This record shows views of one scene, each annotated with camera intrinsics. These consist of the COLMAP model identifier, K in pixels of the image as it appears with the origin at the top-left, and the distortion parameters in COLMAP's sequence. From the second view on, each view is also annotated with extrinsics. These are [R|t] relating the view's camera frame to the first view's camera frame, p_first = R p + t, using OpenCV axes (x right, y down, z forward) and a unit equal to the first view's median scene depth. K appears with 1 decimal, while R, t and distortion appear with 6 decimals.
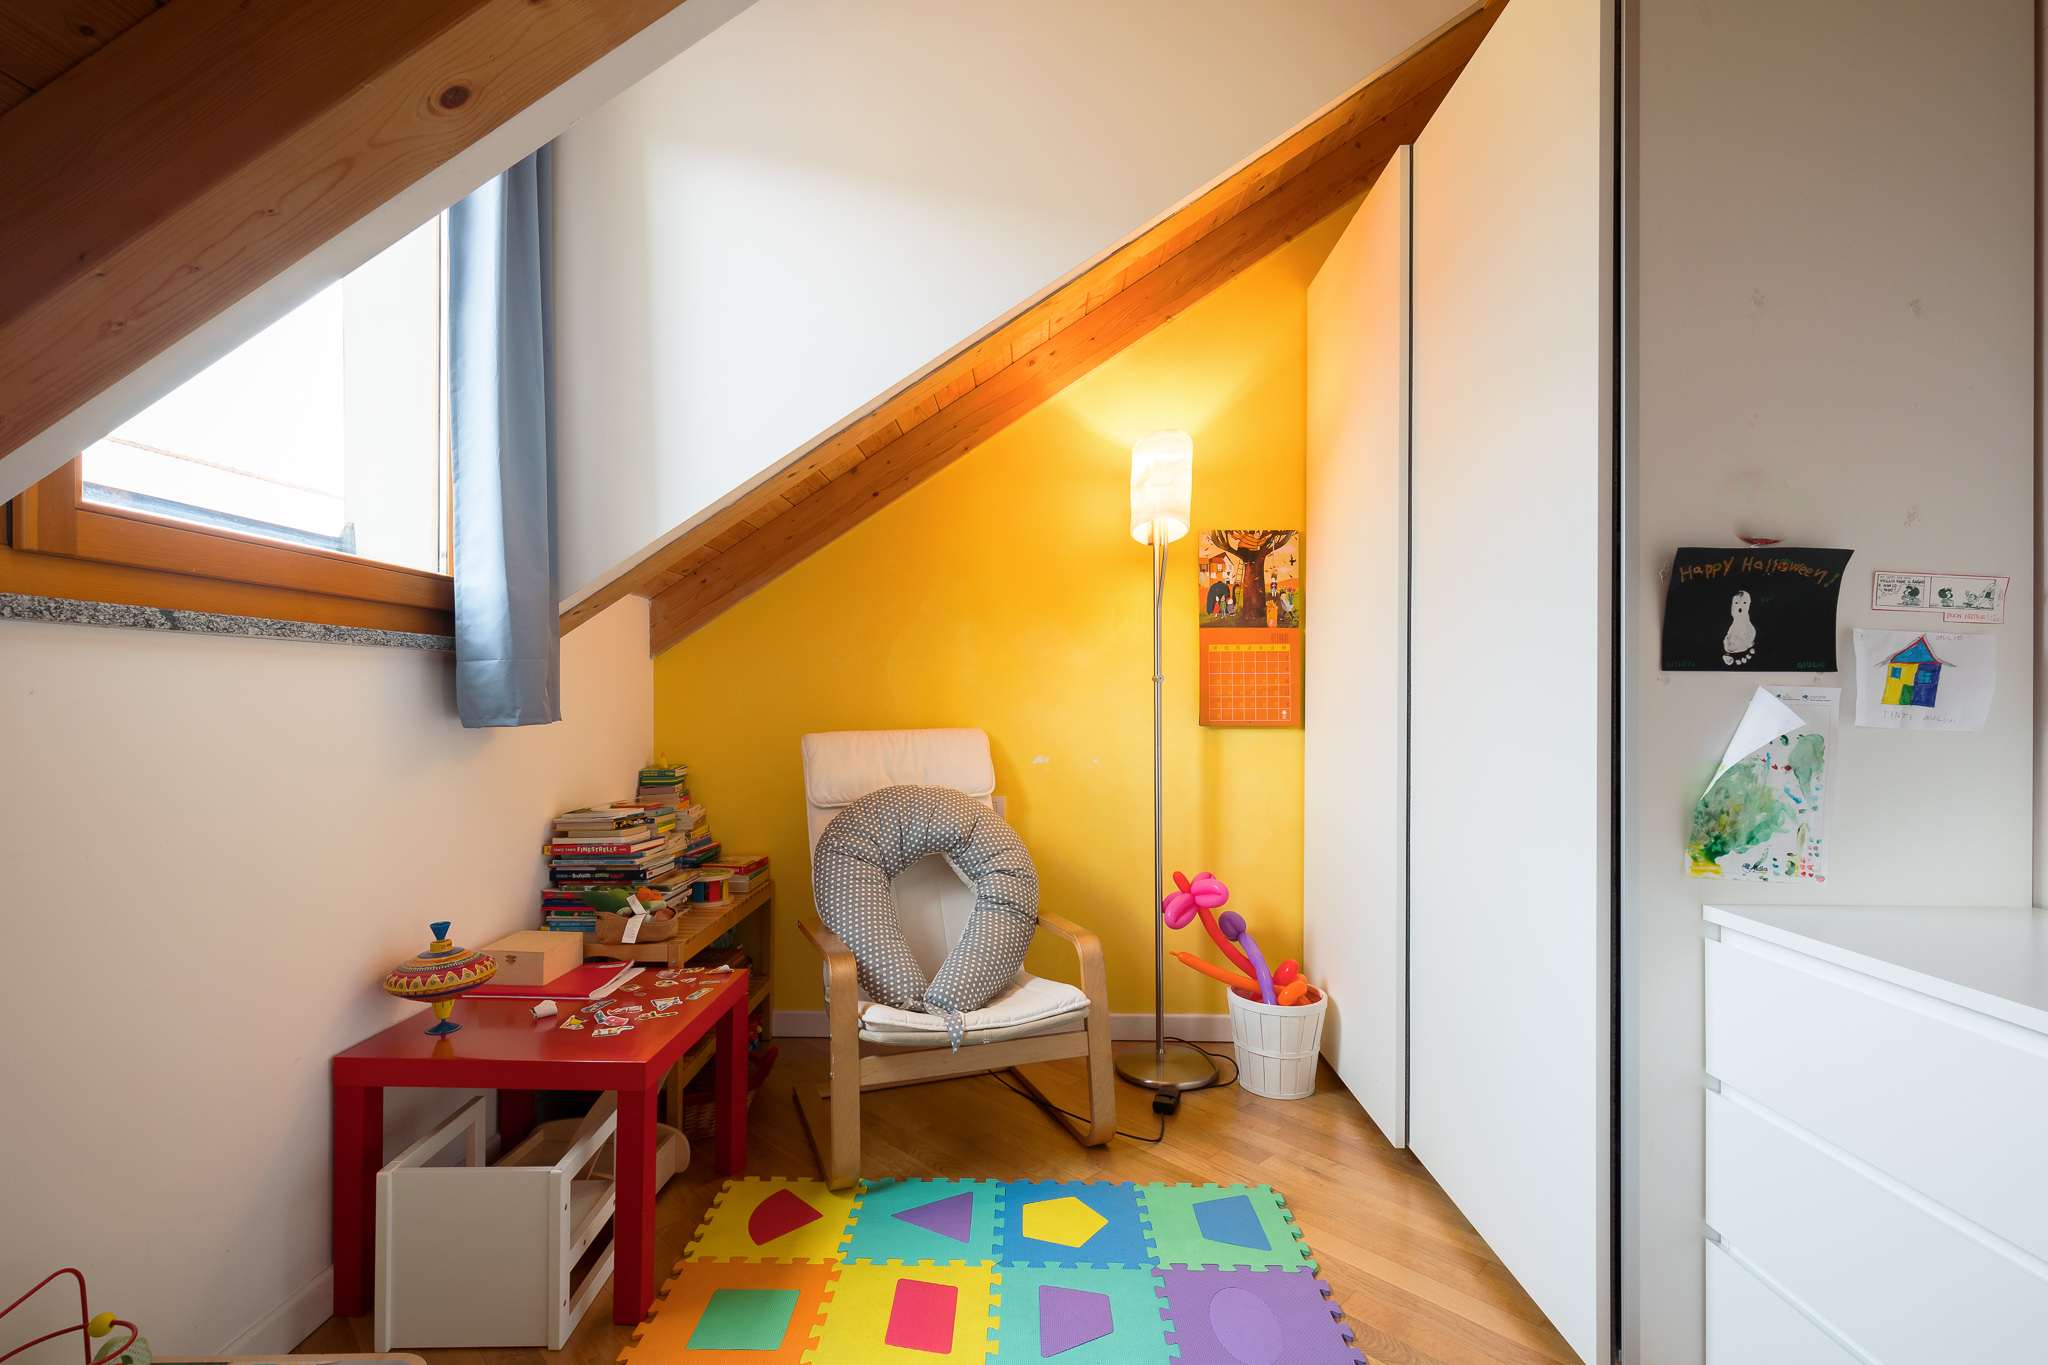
lens RADIAL K [[935.2, 0, 1008.4], [0, 935.2, 682.1], [0, 0, 1]] dist [0.008951, -0.002036]
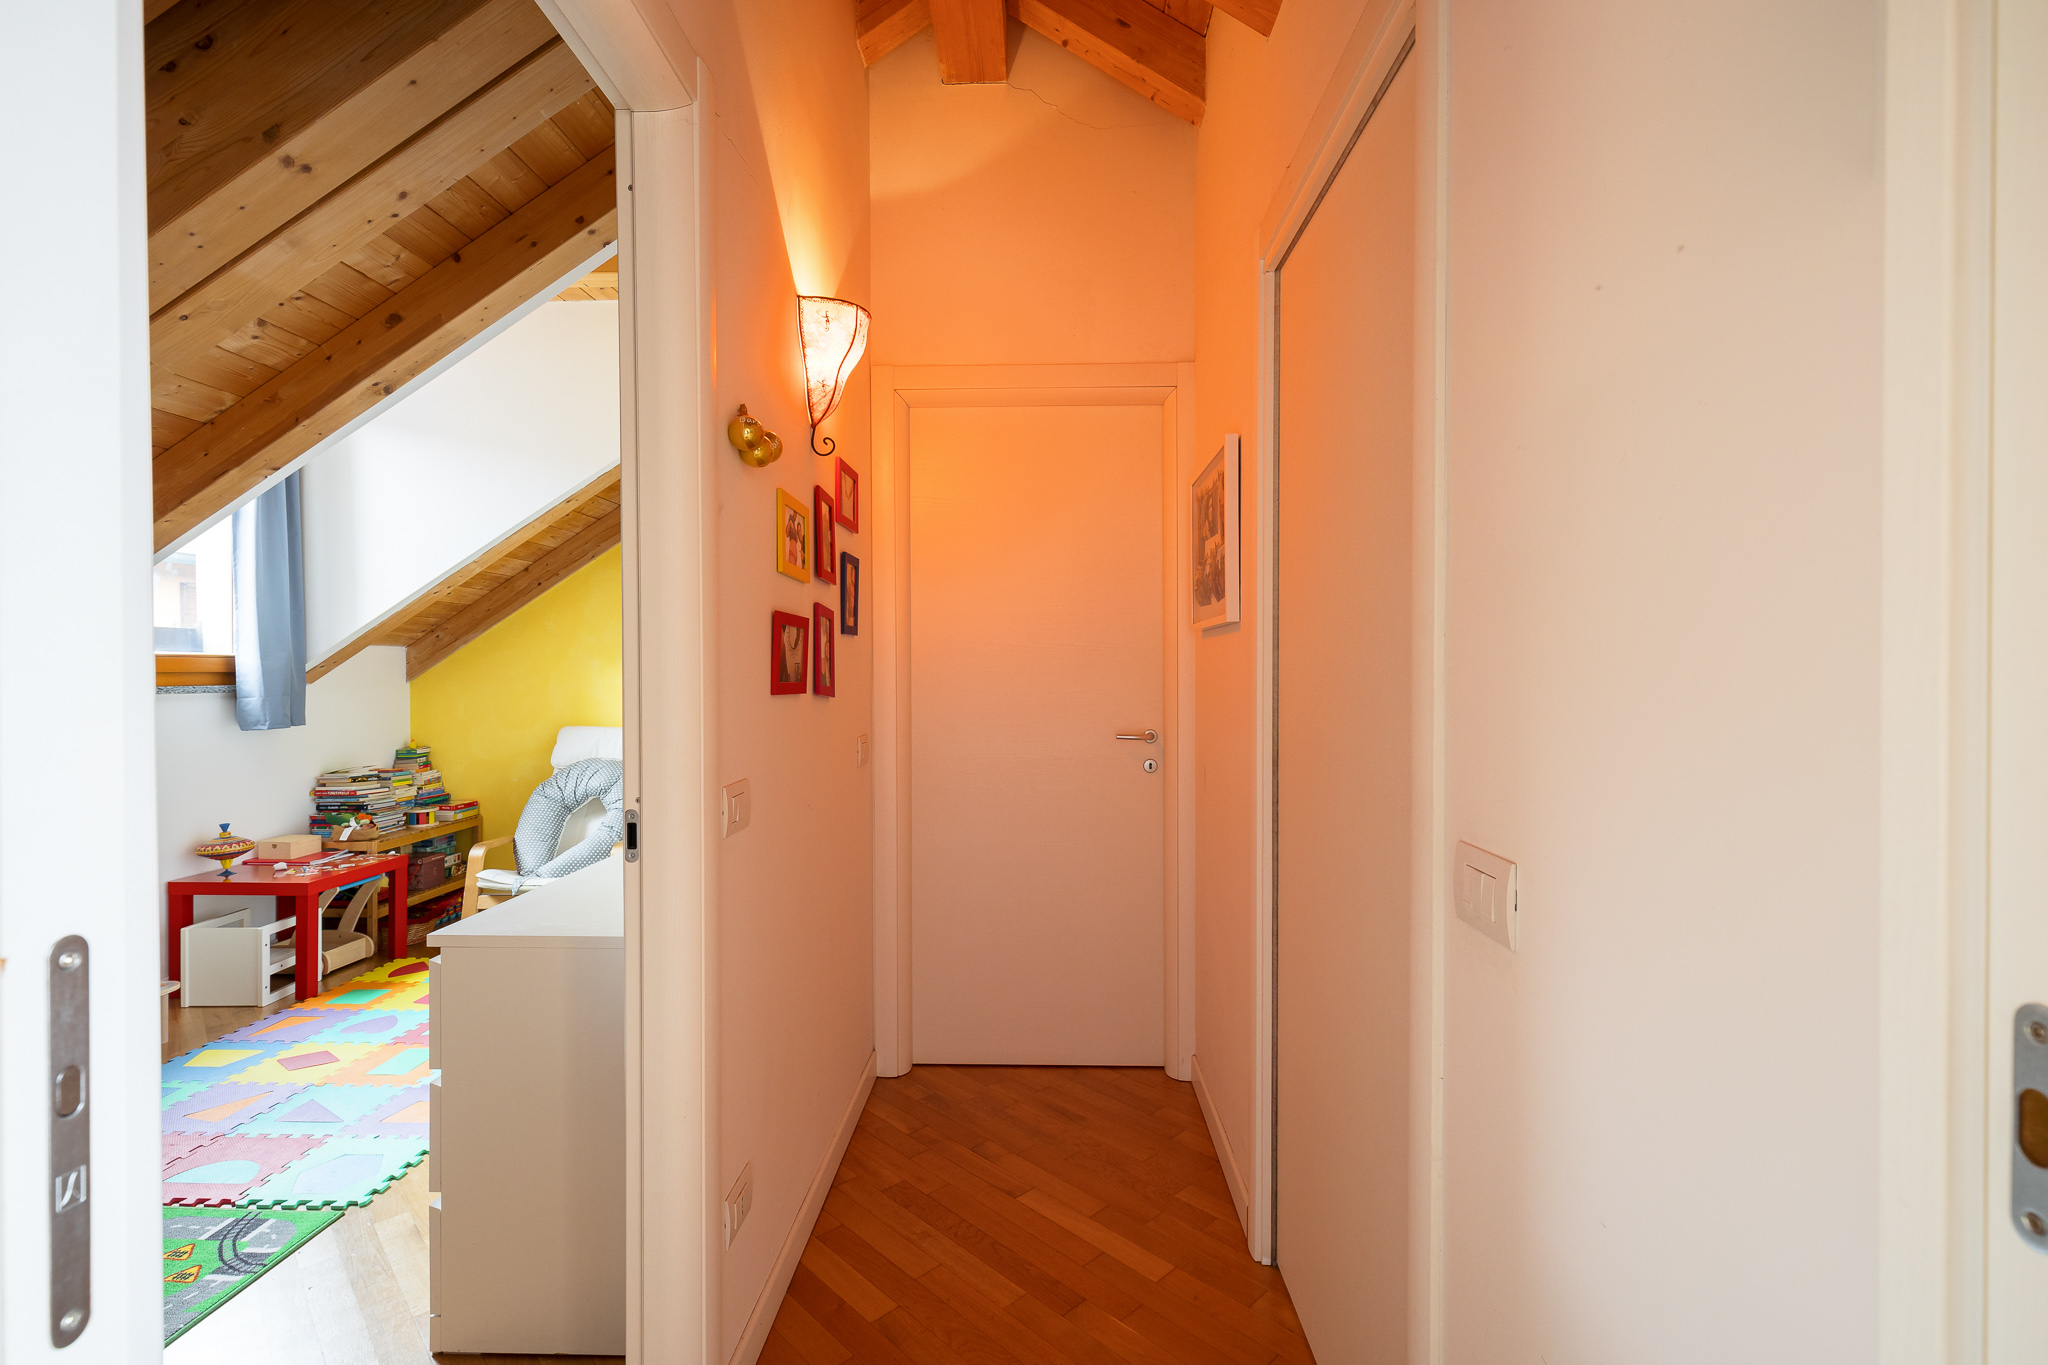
lens RADIAL K [[935.2, 0, 1029.1], [0, 935.2, 678.6], [0, 0, 1]] dist [0.008951, -0.002036]
pose [[0.999994, -0.002388, -0.002345, 1.040694], [0.002443, 0.999718, 0.023626, -0.099510], [0.002288, -0.023632, 0.999718, -0.949667]]
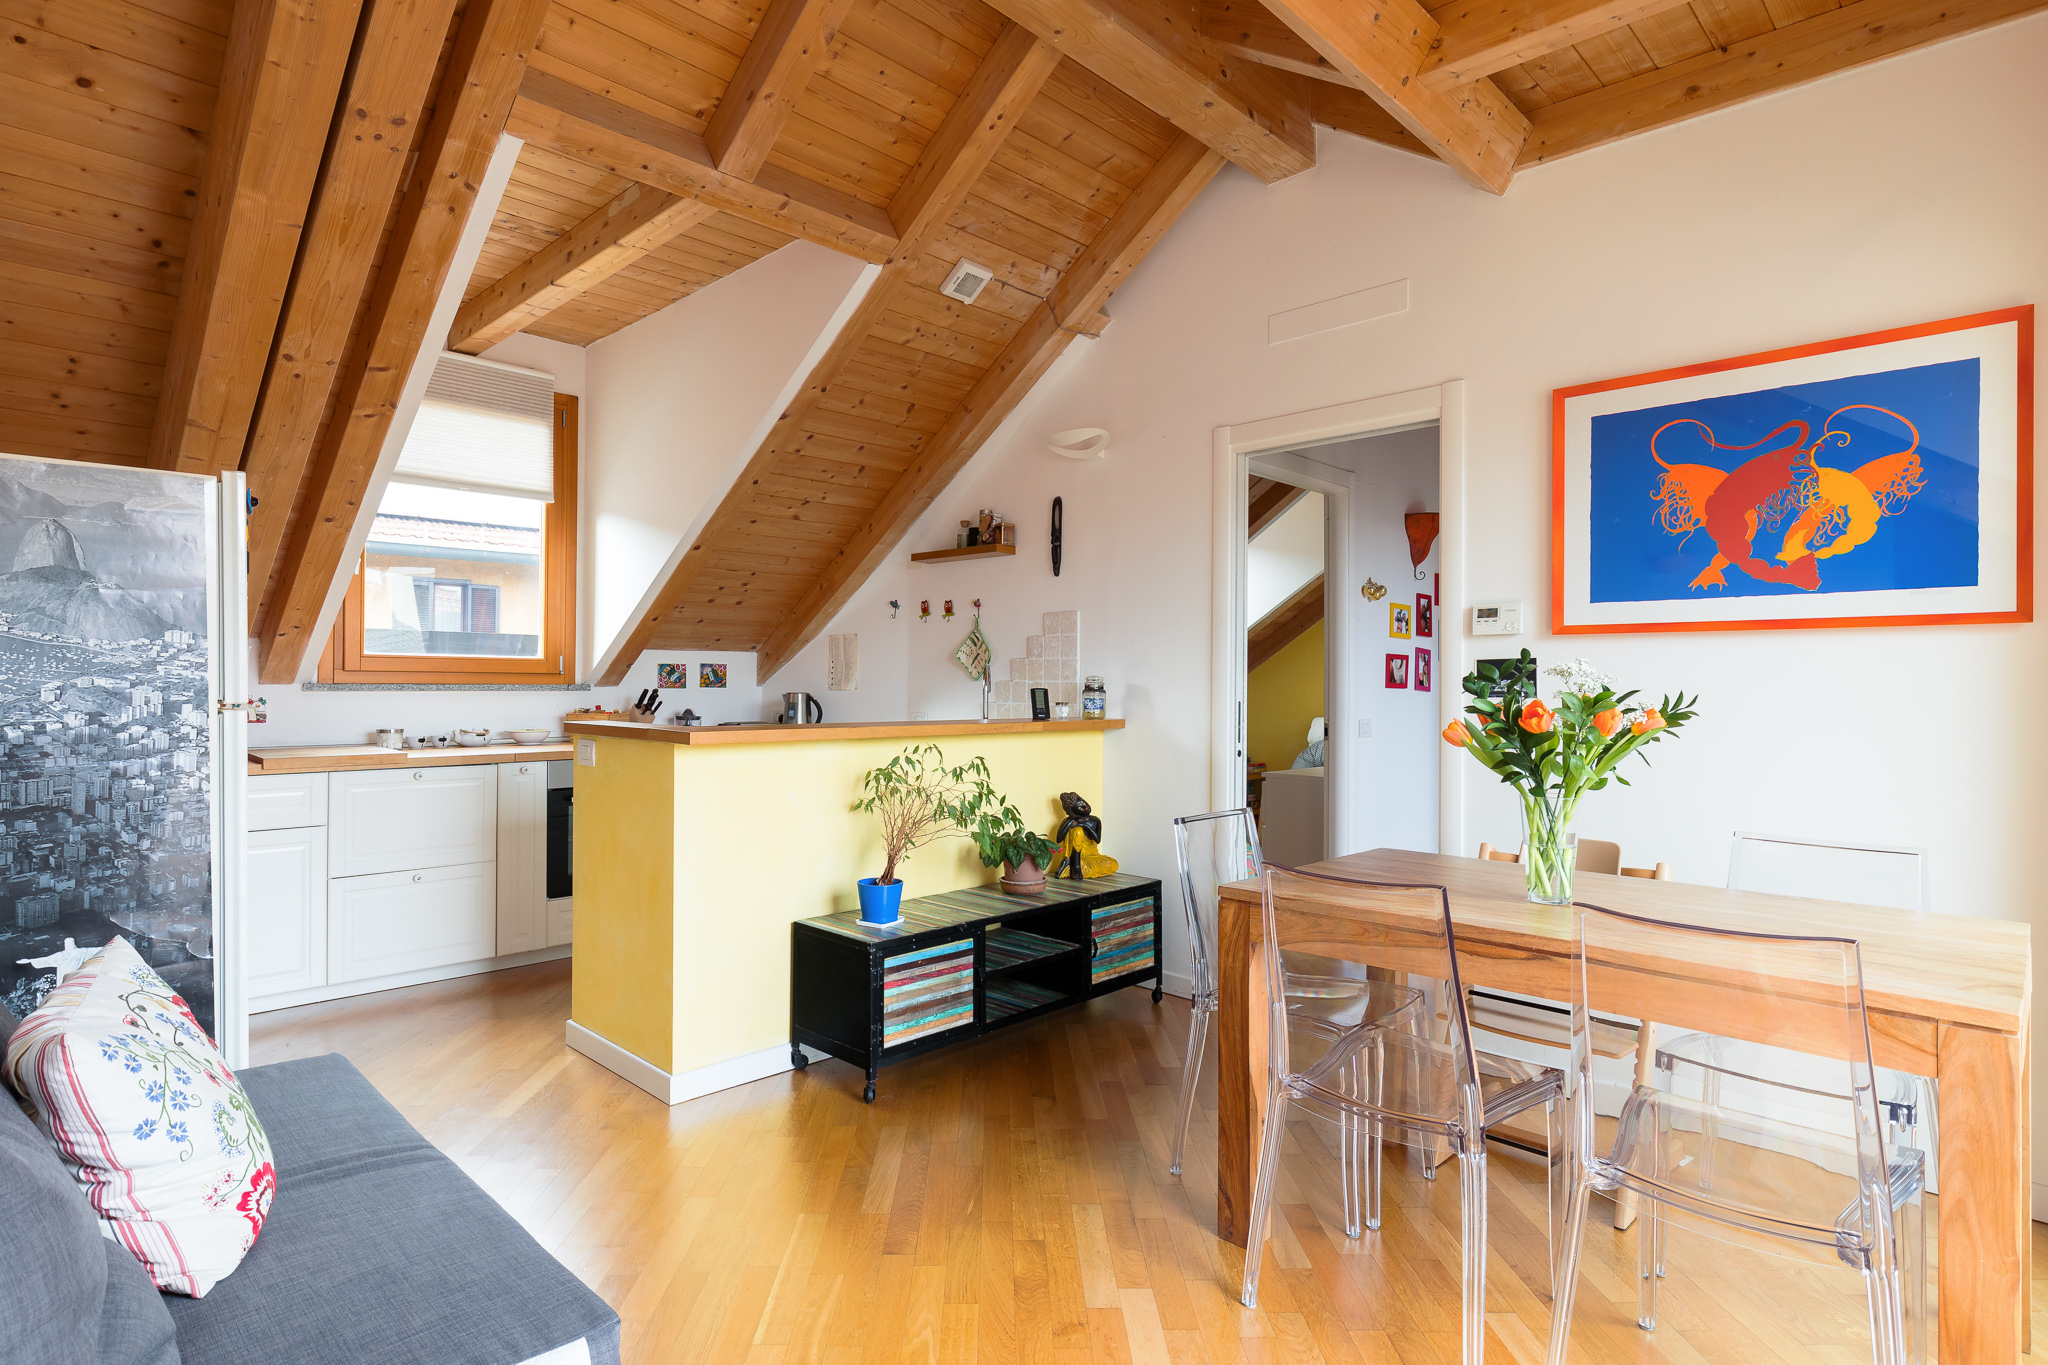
lens RADIAL K [[1060.1, 0, 1023.0], [0, 1060.1, 680.7], [0, 0, 1]] dist [0.000099, 0.000378]
pose [[0.736153, 0.003323, -0.676807, 1.905738], [0.004679, 0.999939, 0.009999, -0.109860], [0.676799, -0.010528, 0.736092, -2.568862]]
